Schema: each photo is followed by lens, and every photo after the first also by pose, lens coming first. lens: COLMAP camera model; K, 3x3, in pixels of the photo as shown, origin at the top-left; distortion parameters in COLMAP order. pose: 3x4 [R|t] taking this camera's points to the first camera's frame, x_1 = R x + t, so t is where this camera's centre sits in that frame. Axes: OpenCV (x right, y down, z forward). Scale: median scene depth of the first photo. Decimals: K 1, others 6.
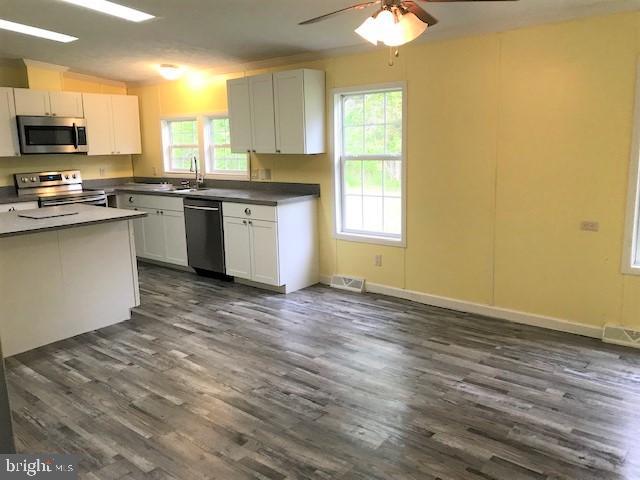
lens RADIAL K [[527.0, 0, 317.8], [0, 527.0, 232.7], [0, 0, 1]] dist [0.042202, -0.040393]
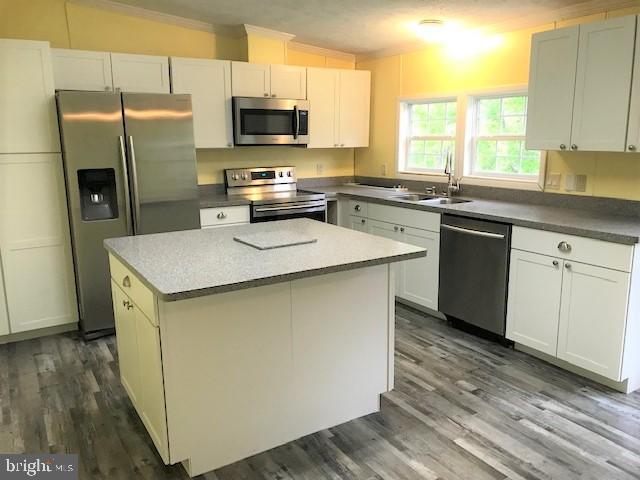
lens RADIAL K [[527.0, 0, 316.2], [0, 527.0, 235.6], [0, 0, 1]] dist [0.042202, -0.040393]
pose [[0.946207, 0.074389, -0.314893, -0.209940], [-0.067893, 0.997193, 0.031563, -0.052961], [0.316358, -0.008486, 0.948602, 0.330443]]
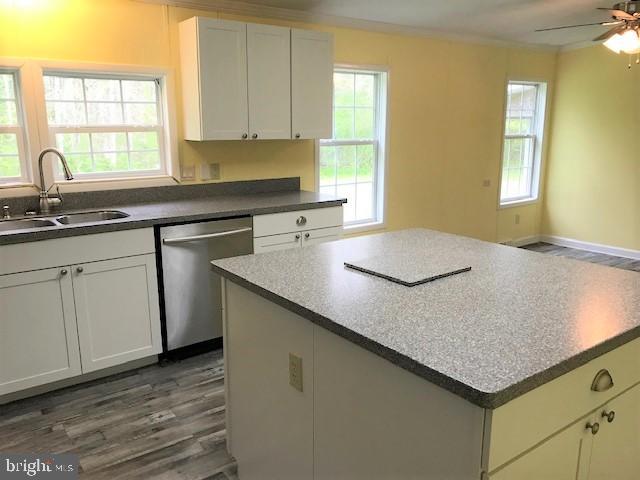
lens RADIAL K [[527.0, 0, 313.2], [0, 527.0, 233.9], [0, 0, 1]] dist [0.042202, -0.040393]
pose [[0.247660, -0.173651, 0.953158, -0.796915], [0.166157, 0.976843, 0.134793, -0.115302], [-0.954493, 0.124991, 0.270778, 0.790135]]
